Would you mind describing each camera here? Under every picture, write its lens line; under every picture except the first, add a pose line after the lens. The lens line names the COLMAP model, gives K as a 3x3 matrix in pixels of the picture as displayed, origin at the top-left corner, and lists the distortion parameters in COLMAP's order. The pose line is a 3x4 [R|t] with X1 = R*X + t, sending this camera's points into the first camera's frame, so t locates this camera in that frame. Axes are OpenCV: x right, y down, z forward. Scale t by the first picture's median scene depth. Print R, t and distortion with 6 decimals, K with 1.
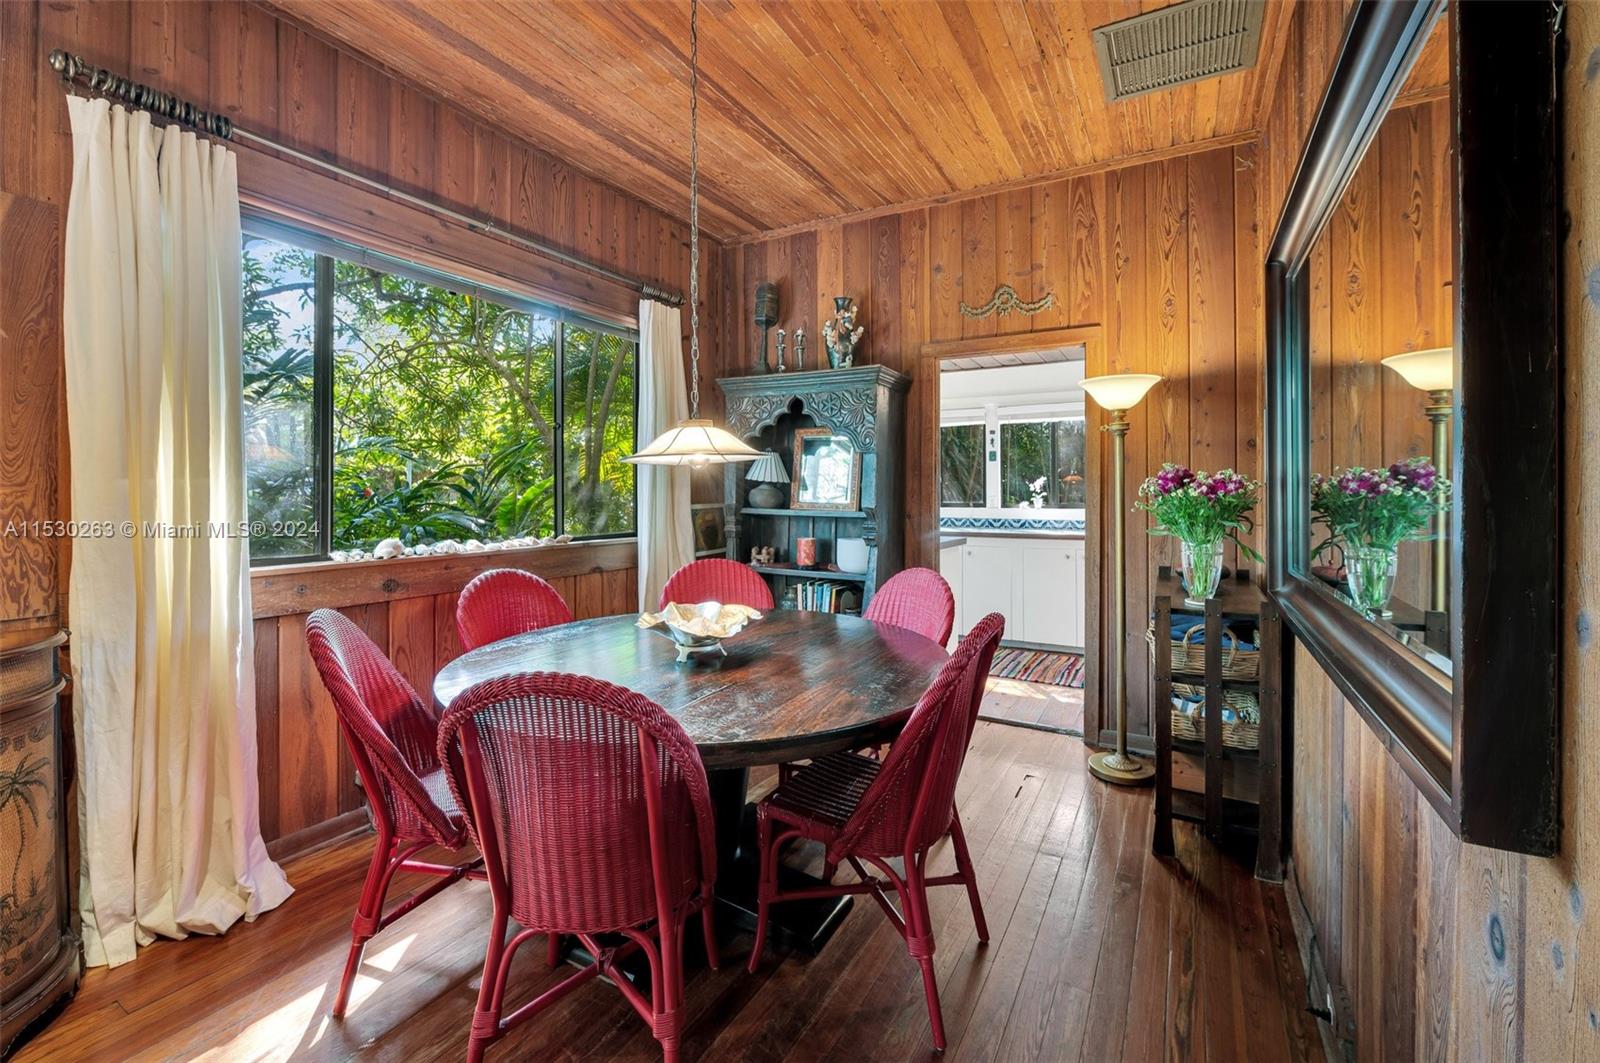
lens RADIAL K [[668.9, 0, 805.8], [0, 668.9, 497.0], [0, 0, 1]] dist [-0.003094, -0.000078]
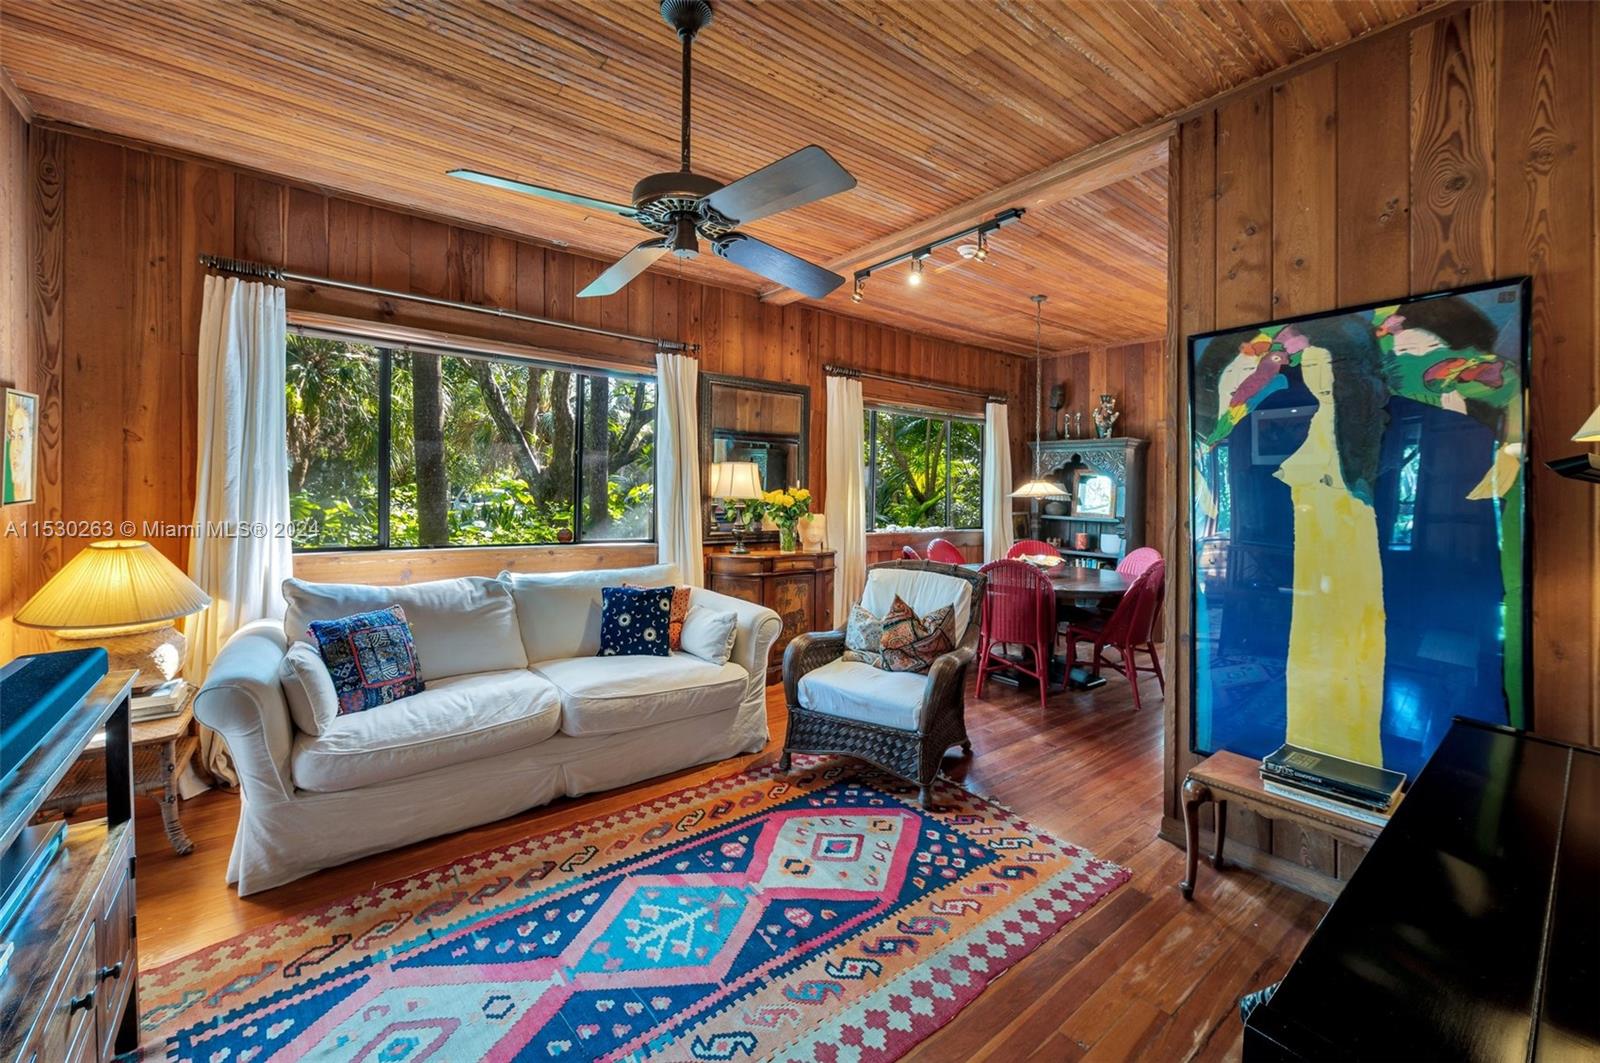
lens RADIAL K [[647.0, 0, 796.8], [0, 647.0, 485.0], [0, 0, 1]] dist [-0.003009, -0.000155]
pose [[0.922215, 0.008979, -0.386573, -0.034029], [-0.018751, 0.999593, -0.021514, -0.014395], [0.386222, 0.027089, 0.922008, -0.859050]]
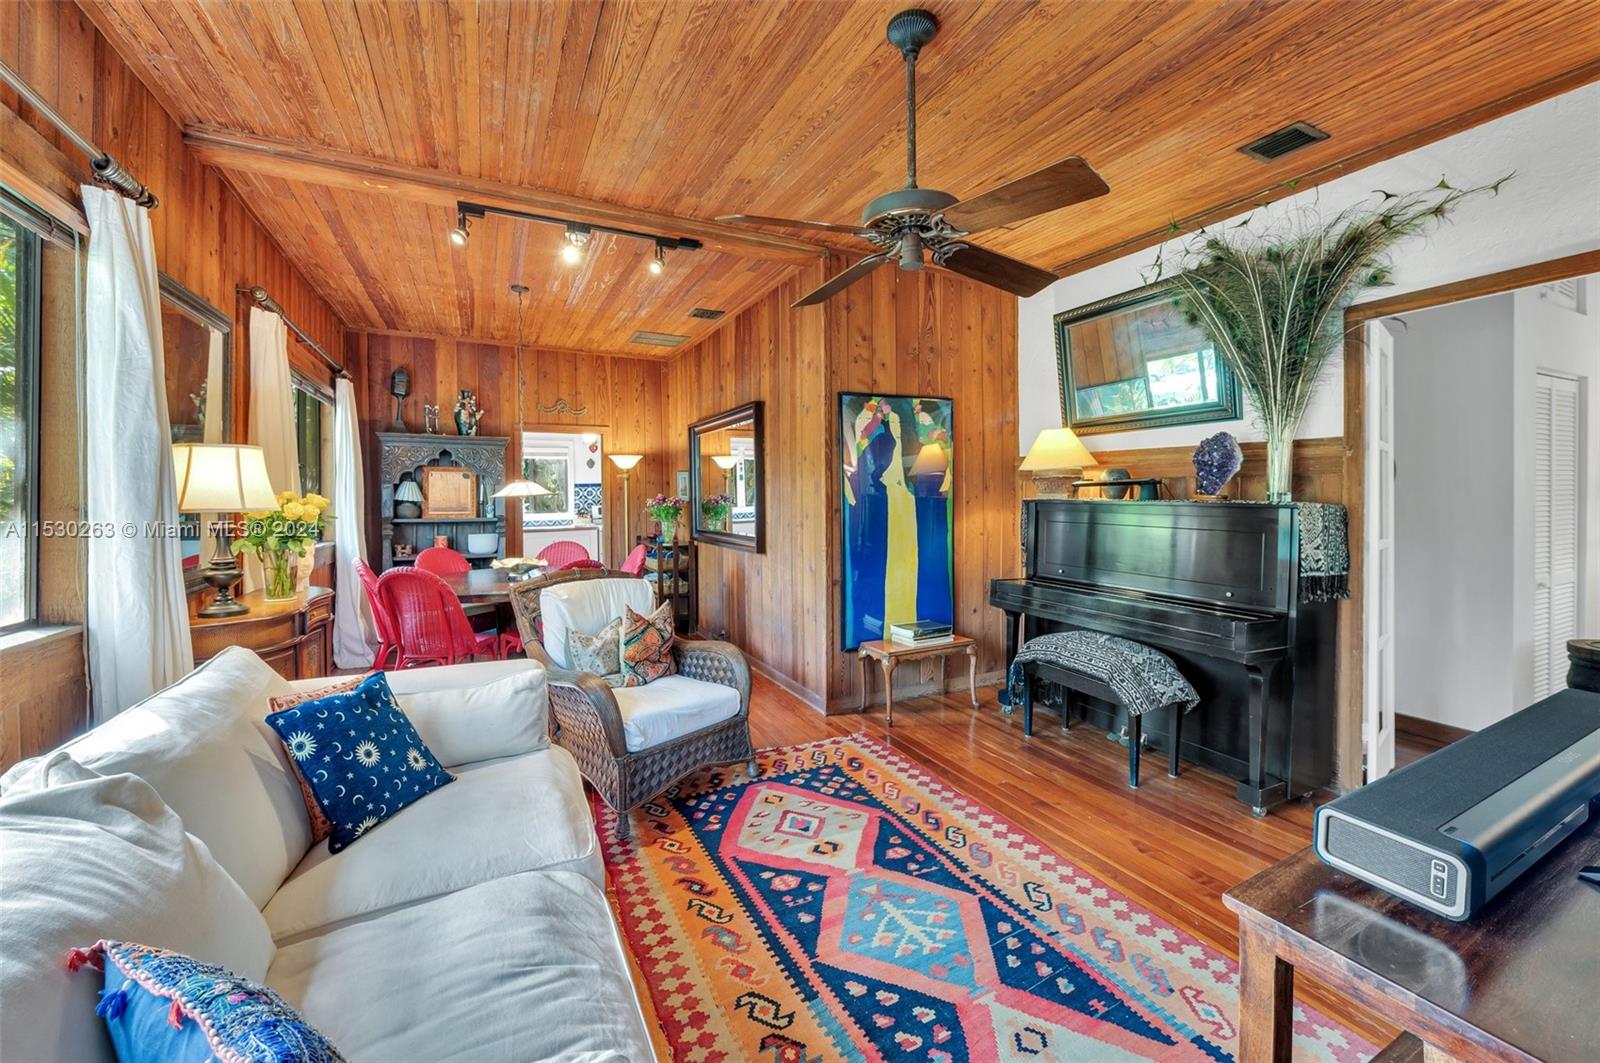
lens RADIAL K [[647.0, 0, 831.8], [0, 647.0, 483.3], [0, 0, 1]] dist [-0.003009, -0.000155]
pose [[0.532582, 0.007217, 0.846348, -0.842083], [0.017111, 0.999667, -0.019292, -0.019484], [-0.846206, 0.024756, 0.532281, -0.636889]]
